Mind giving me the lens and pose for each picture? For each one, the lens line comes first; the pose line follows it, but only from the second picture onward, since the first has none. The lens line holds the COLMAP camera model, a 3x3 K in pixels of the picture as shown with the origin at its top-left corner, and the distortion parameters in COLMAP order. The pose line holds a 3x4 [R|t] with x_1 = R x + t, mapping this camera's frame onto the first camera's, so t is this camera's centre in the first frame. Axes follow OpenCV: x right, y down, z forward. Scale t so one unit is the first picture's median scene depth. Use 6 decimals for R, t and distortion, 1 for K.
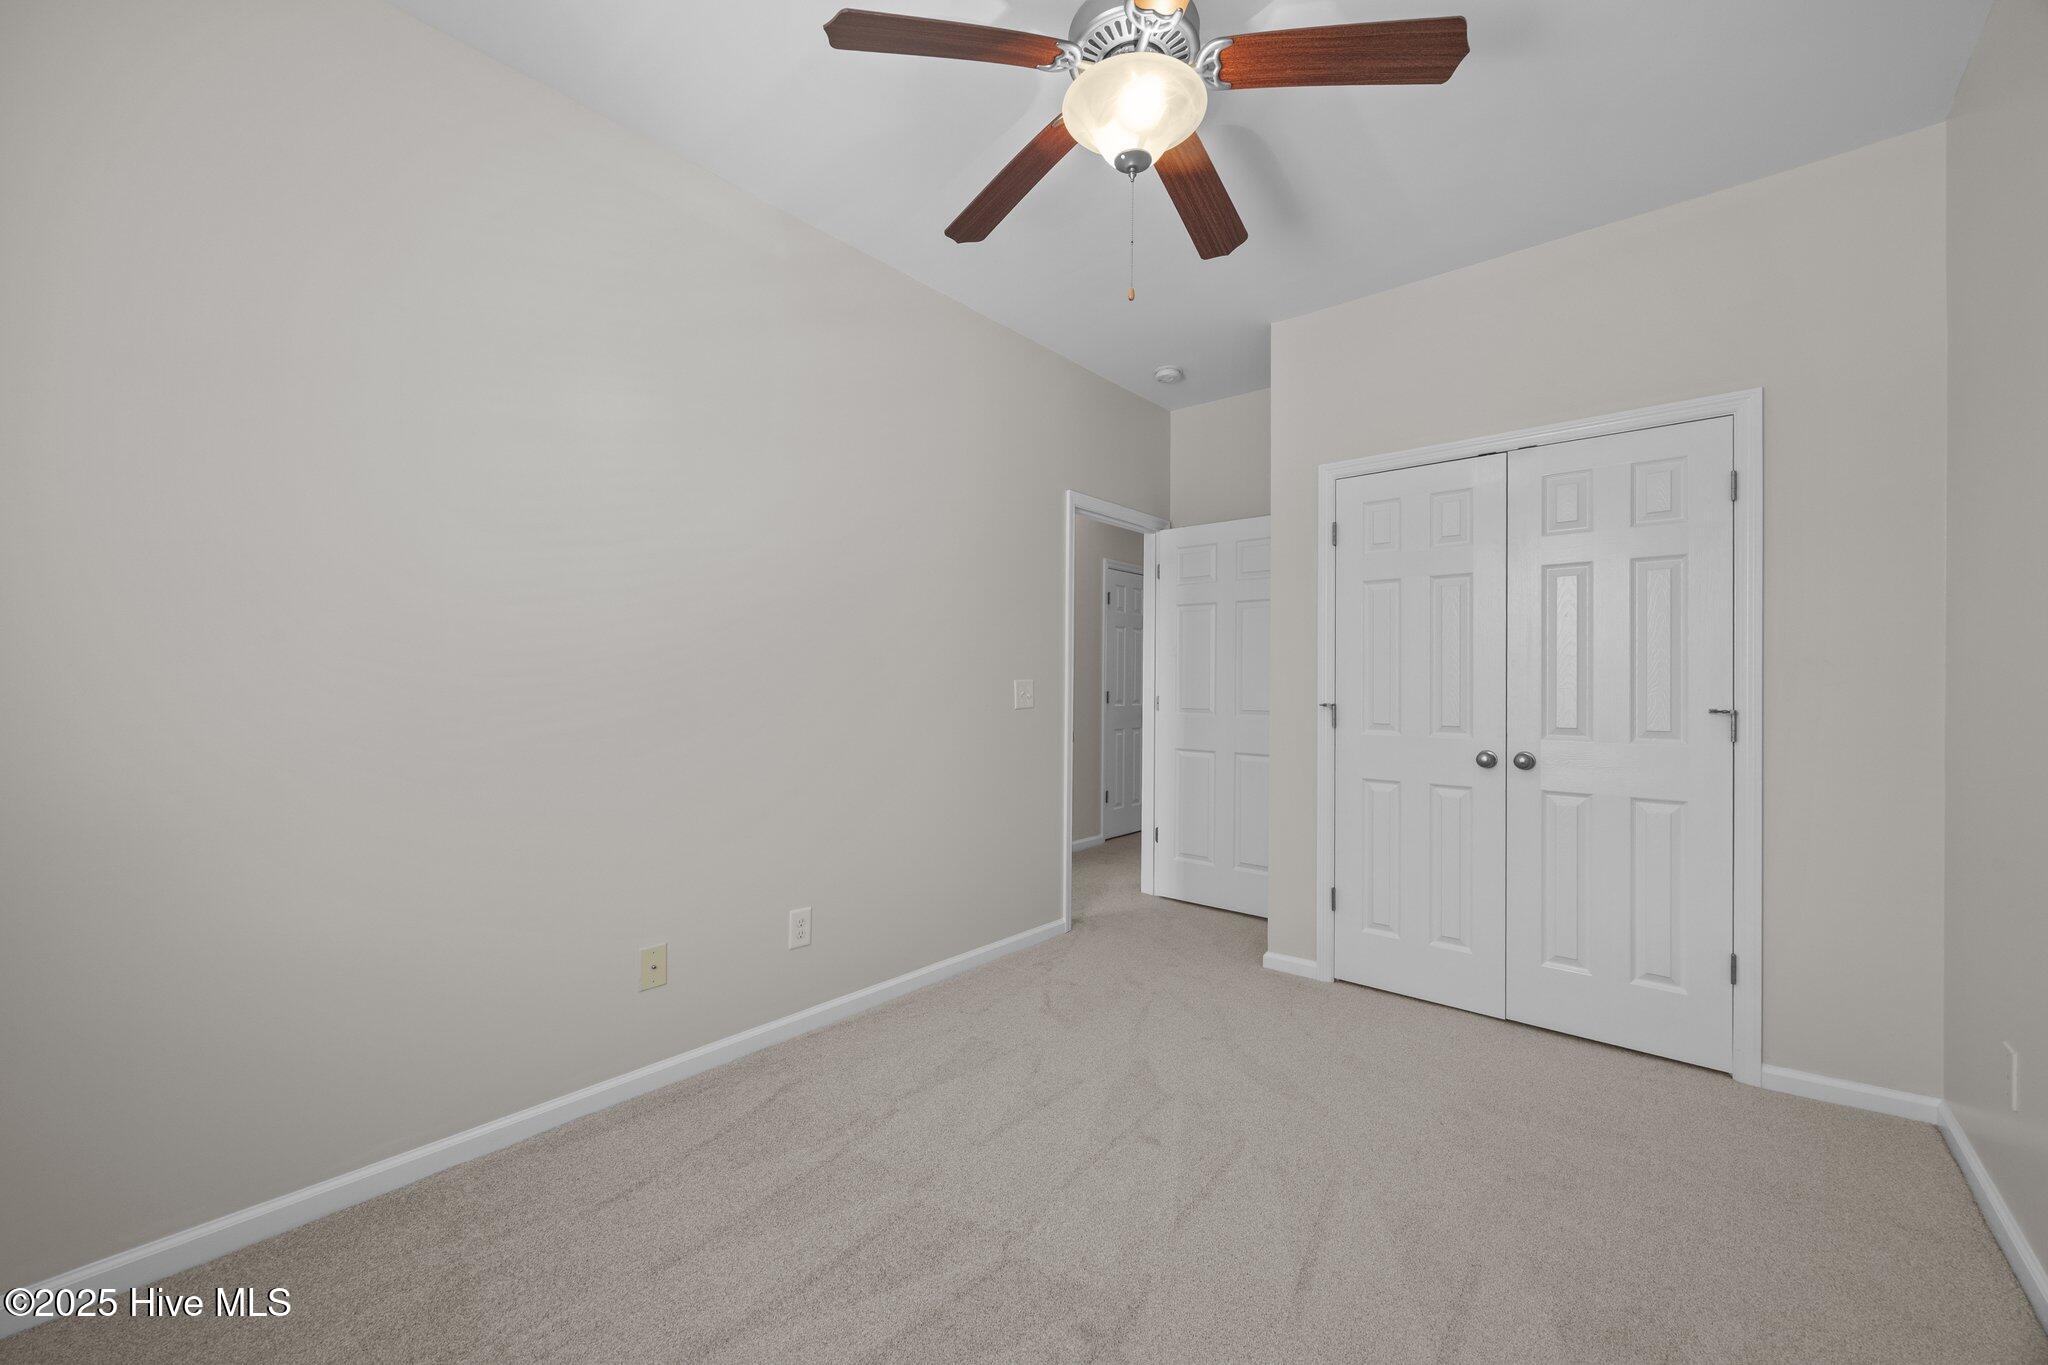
lens RADIAL K [[794.1, 0, 1020.9], [0, 794.1, 680.7], [0, 0, 1]] dist [0.000807, -0.000024]
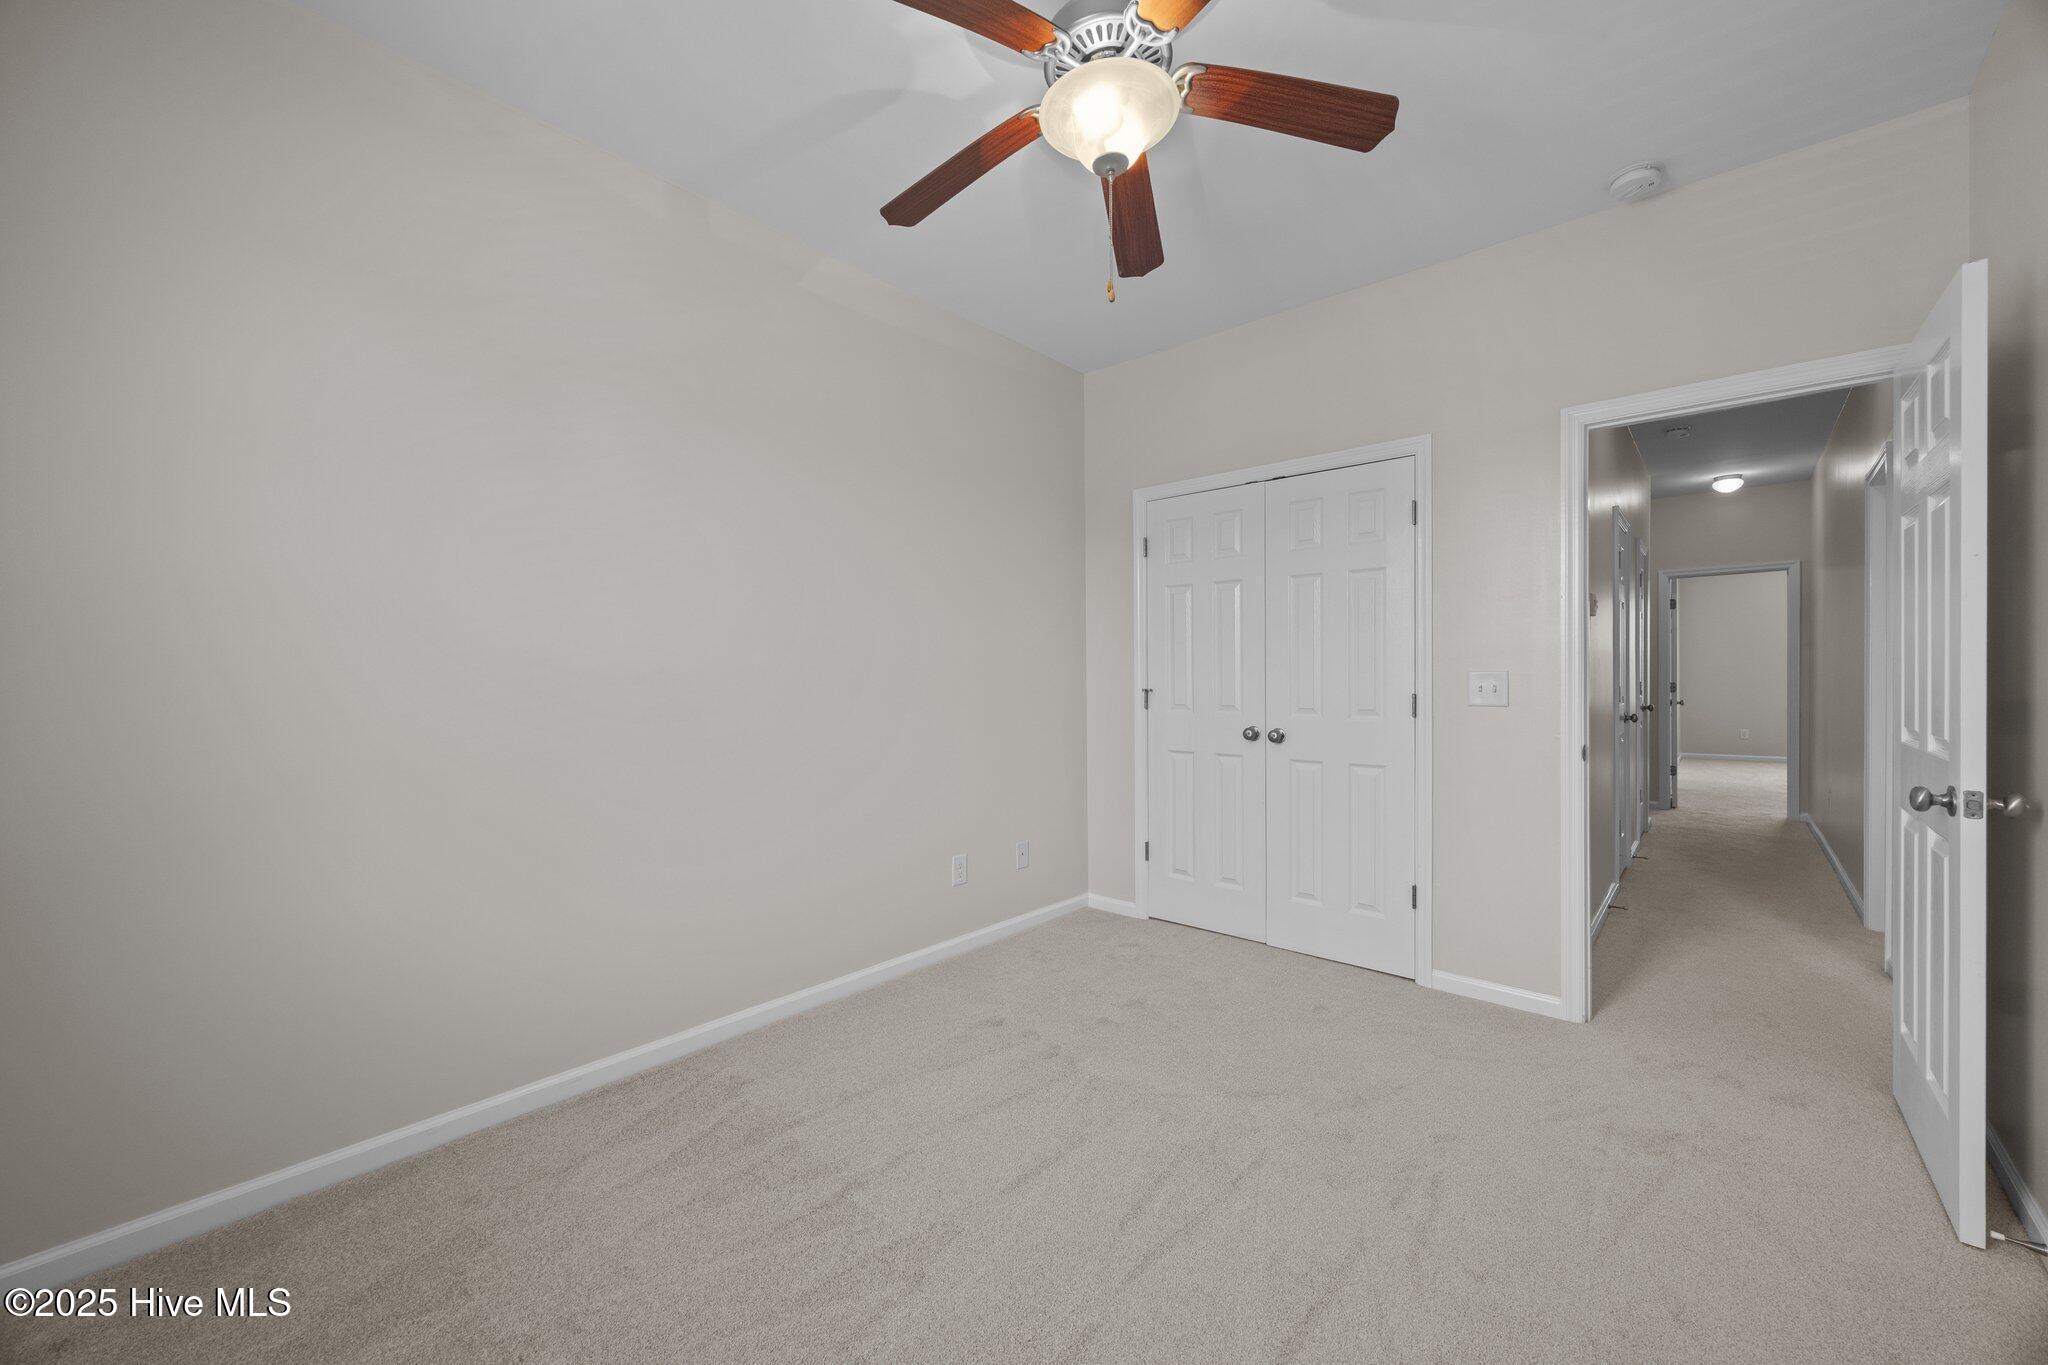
lens RADIAL K [[794.1, 0, 1027.3], [0, 794.1, 686.0], [0, 0, 1]] dist [0.000807, -0.000024]
pose [[0.999665, -0.007581, -0.024735, 0.241756], [0.008084, 0.999761, 0.020298, -0.001683], [0.024575, -0.020491, 0.999488, -0.203995]]
